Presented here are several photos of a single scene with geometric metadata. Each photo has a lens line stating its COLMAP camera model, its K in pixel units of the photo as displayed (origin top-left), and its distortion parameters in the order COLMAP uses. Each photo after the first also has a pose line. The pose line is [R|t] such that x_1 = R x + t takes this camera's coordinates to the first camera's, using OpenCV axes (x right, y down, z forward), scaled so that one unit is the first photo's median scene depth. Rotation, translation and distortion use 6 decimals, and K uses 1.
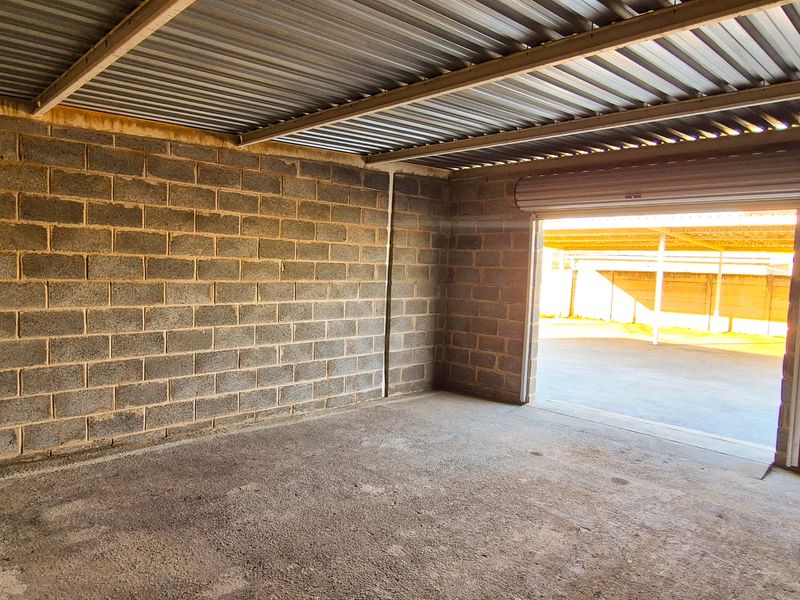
lens RADIAL K [[529.7, 0, 400.0], [0, 529.7, 300.0], [0, 0, 1]] dist [-0.000746, 0.001384]
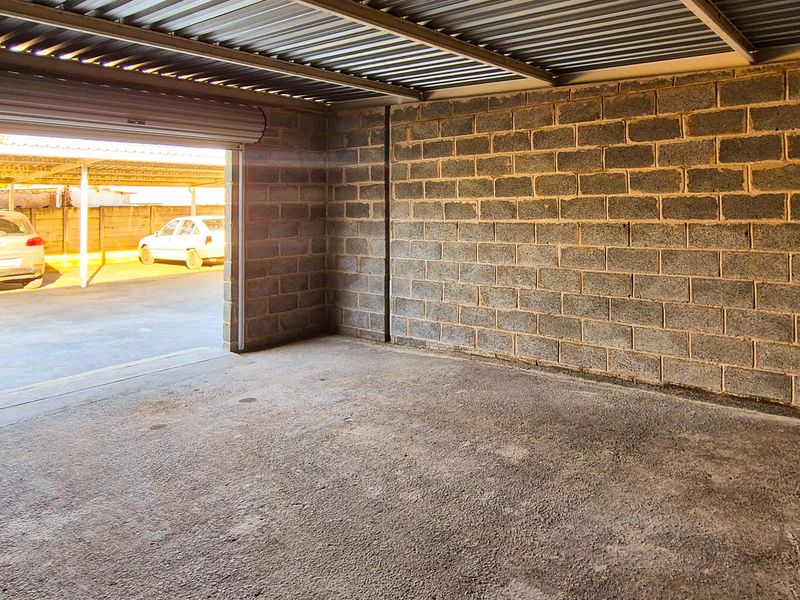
lens RADIAL K [[529.7, 0, 400.0], [0, 529.7, 300.0], [0, 0, 1]] dist [-0.000746, 0.001384]
pose [[-0.061669, -0.200975, 0.977653, -0.650665], [0.073126, 0.975975, 0.205243, -0.062670], [-0.995414, 0.084149, -0.045490, 0.750886]]
